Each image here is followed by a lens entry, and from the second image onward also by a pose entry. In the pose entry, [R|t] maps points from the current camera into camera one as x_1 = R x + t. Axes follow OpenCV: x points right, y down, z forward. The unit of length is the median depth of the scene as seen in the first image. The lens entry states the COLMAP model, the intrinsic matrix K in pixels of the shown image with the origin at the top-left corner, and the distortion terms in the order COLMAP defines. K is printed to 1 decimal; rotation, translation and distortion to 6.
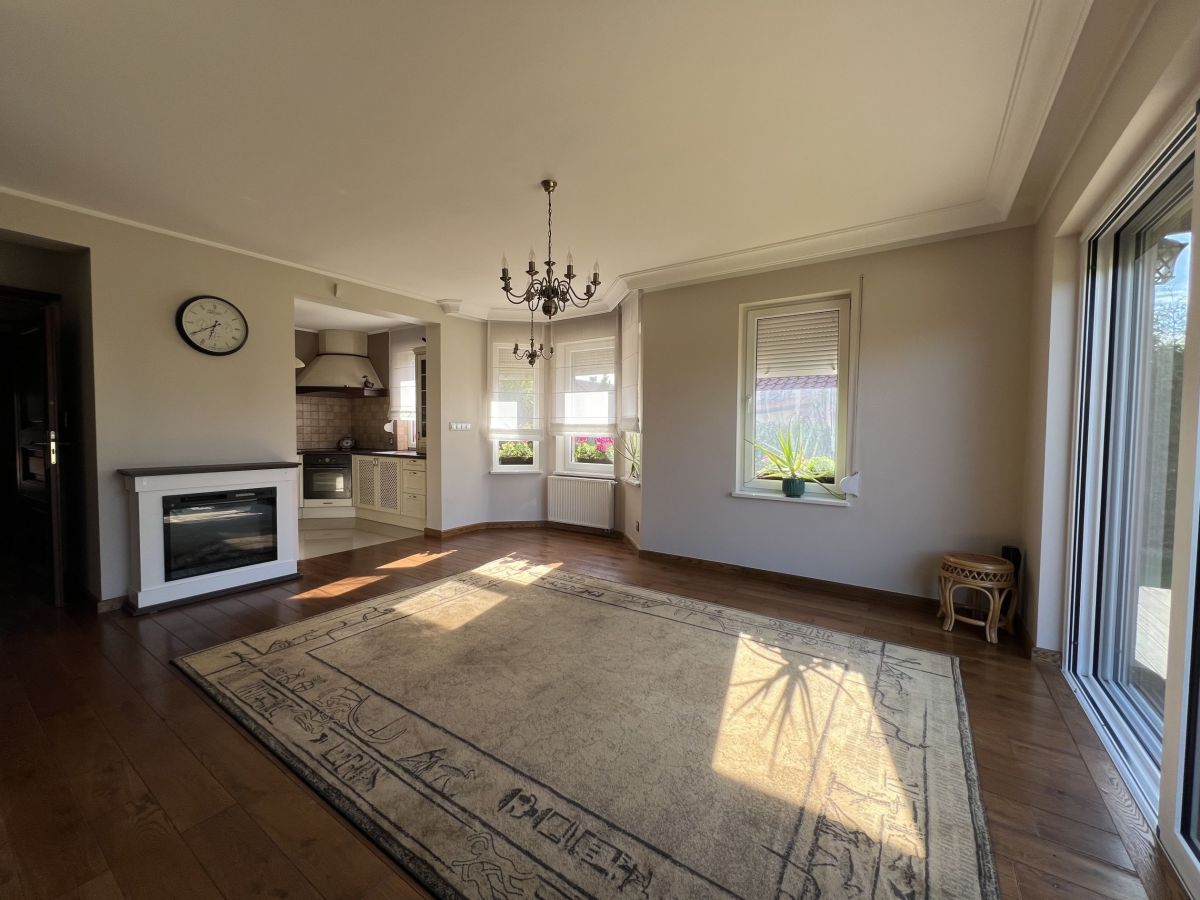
lens RADIAL K [[479.5, 0, 595.3], [0, 479.5, 447.8], [0, 0, 1]] dist [-0.002055, 0.000538]
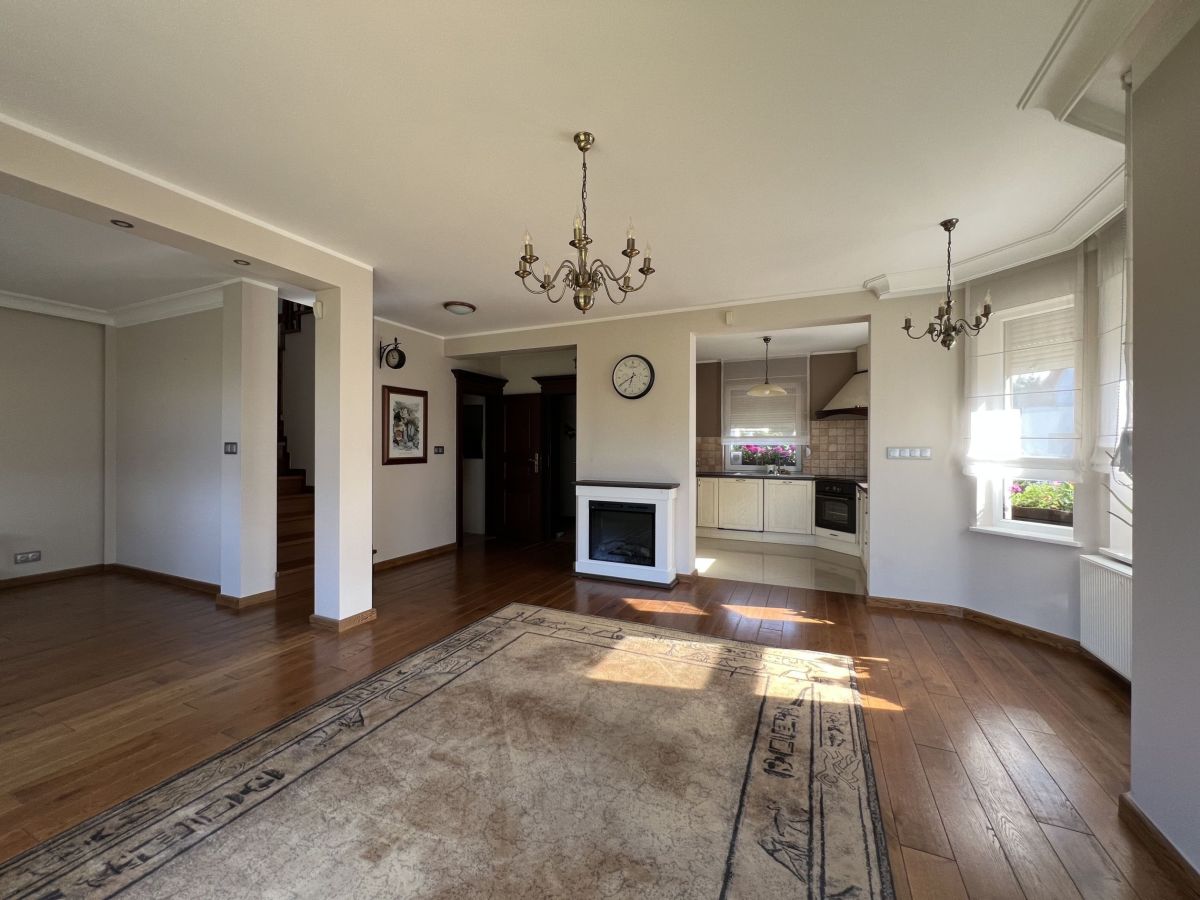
lens RADIAL K [[479.5, 0, 594.3], [0, 479.5, 447.5], [0, 0, 1]] dist [-0.002055, 0.000538]
pose [[0.170056, -0.006468, -0.985413, 0.462721], [-0.042853, 0.998984, -0.013952, -0.034513], [0.984502, 0.044601, 0.169606, 0.639185]]
